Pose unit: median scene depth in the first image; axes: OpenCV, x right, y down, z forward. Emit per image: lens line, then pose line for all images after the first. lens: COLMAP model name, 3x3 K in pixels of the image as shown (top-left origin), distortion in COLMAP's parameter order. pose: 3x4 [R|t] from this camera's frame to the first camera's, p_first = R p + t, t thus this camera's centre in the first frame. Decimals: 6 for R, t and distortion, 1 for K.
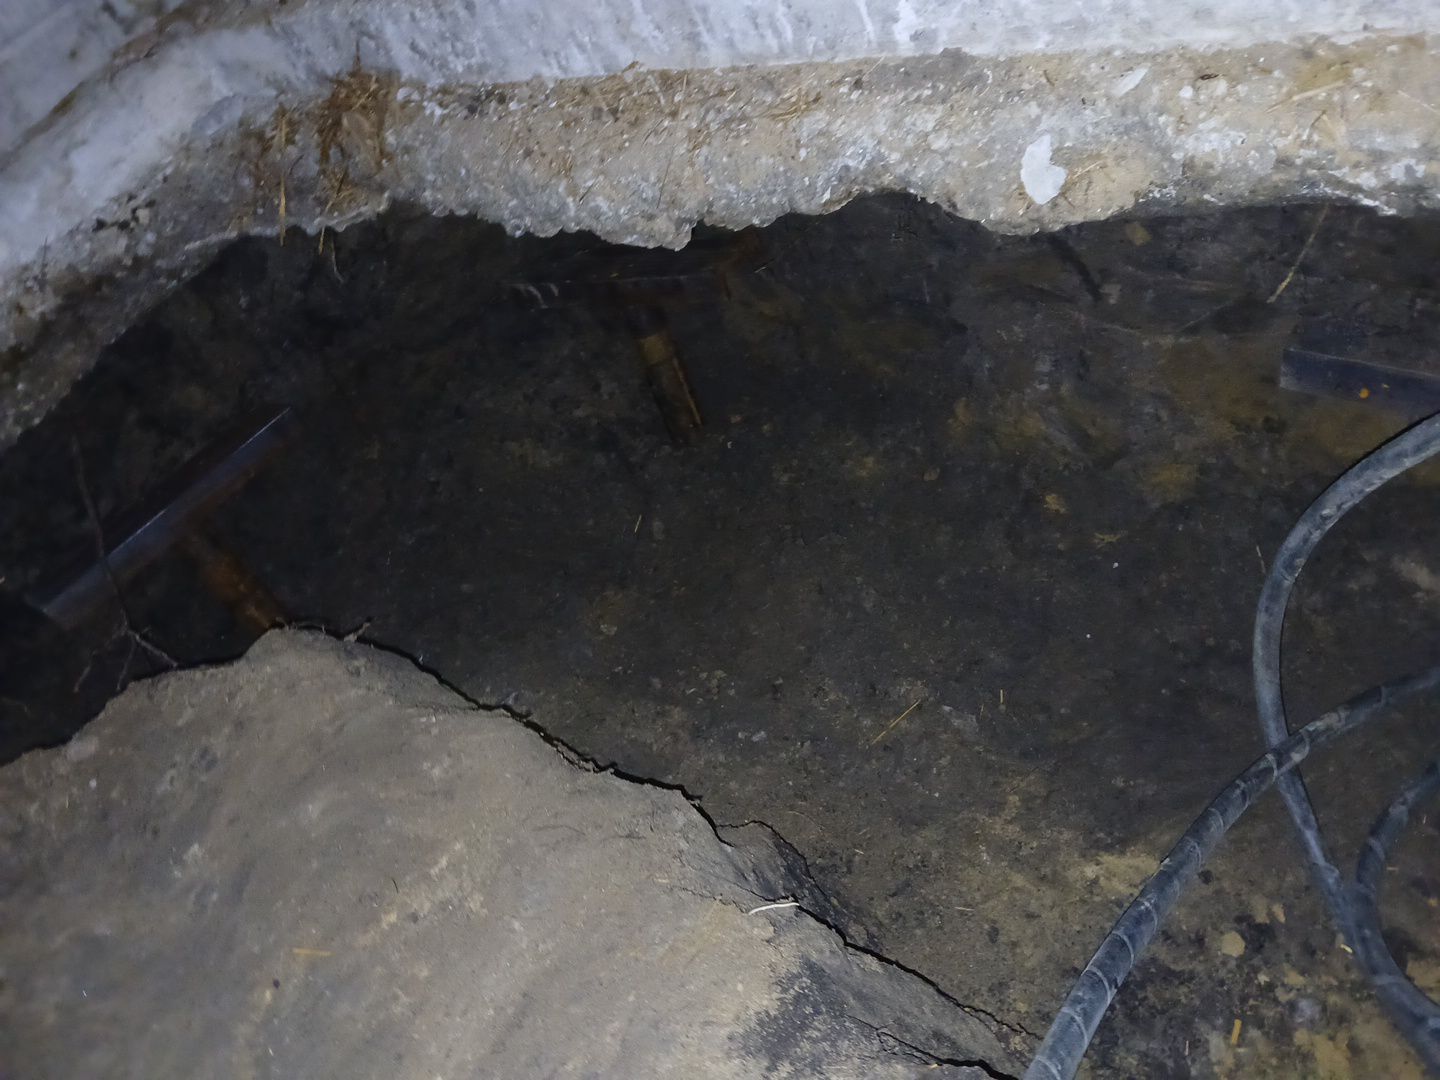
lens RADIAL K [[1281.3, 0, 718.8], [0, 1281.3, 514.5], [0, 0, 1]] dist [0.097959, -0.300096]
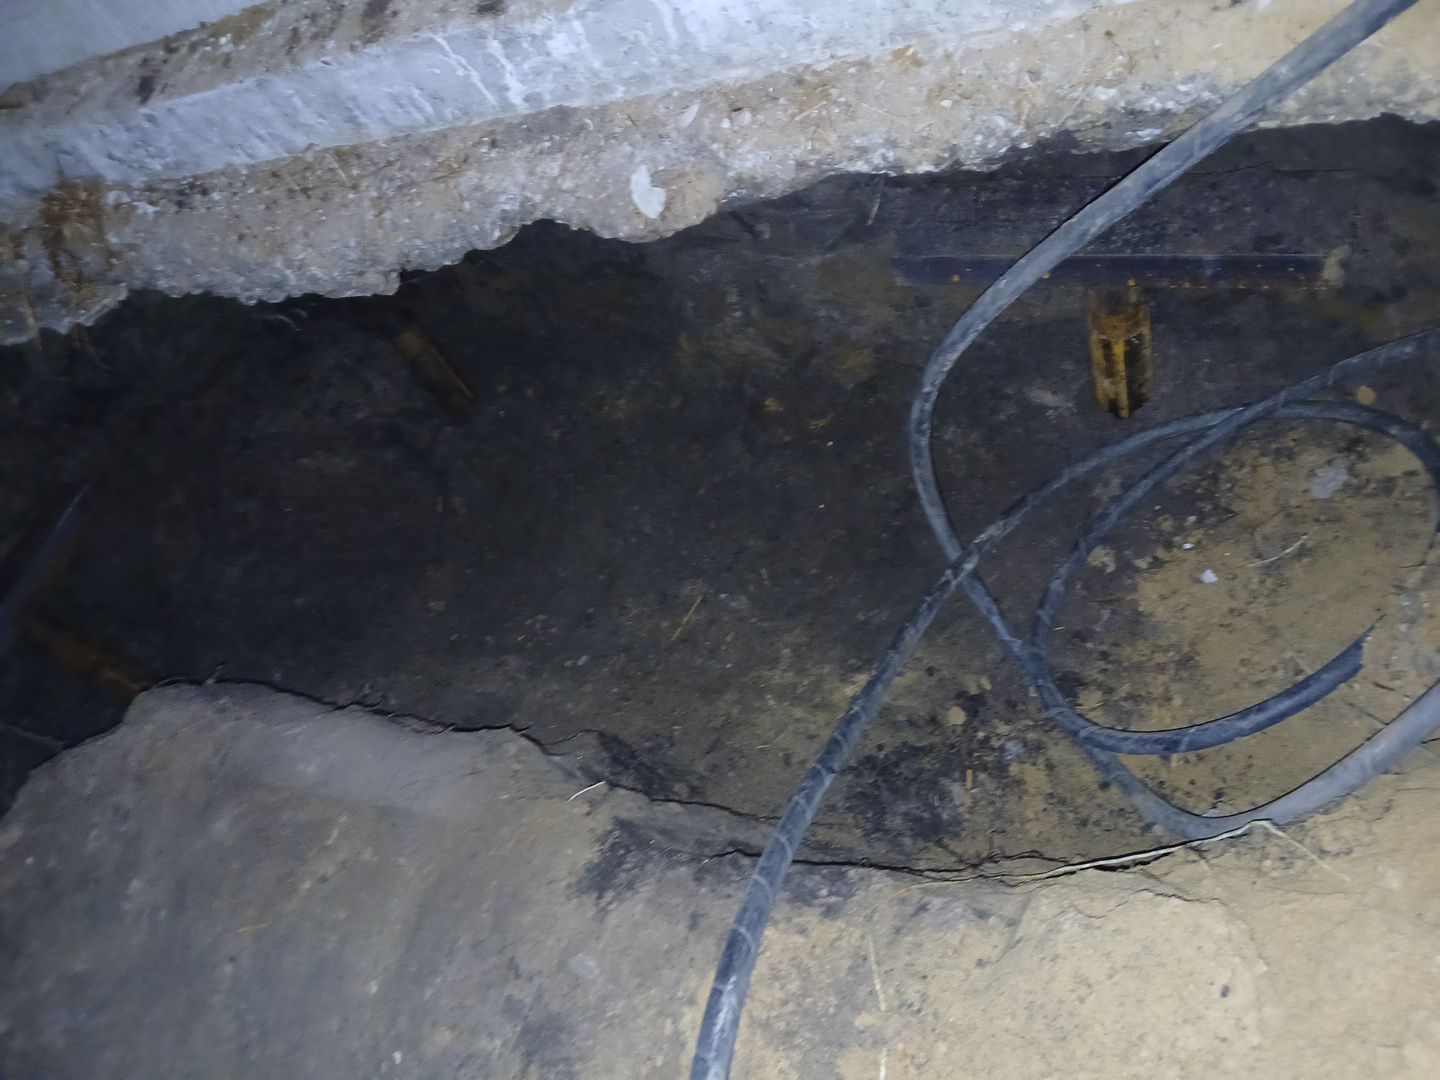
lens RADIAL K [[1202.7, 0, 720.0], [0, 1202.7, 540.0], [0, 0, 1]] dist [0.078587, -0.165150]
pose [[0.955170, -0.265427, 0.131144, 0.051584], [0.252421, 0.961600, 0.107741, -0.033066], [-0.154705, -0.069808, 0.985491, -0.166403]]
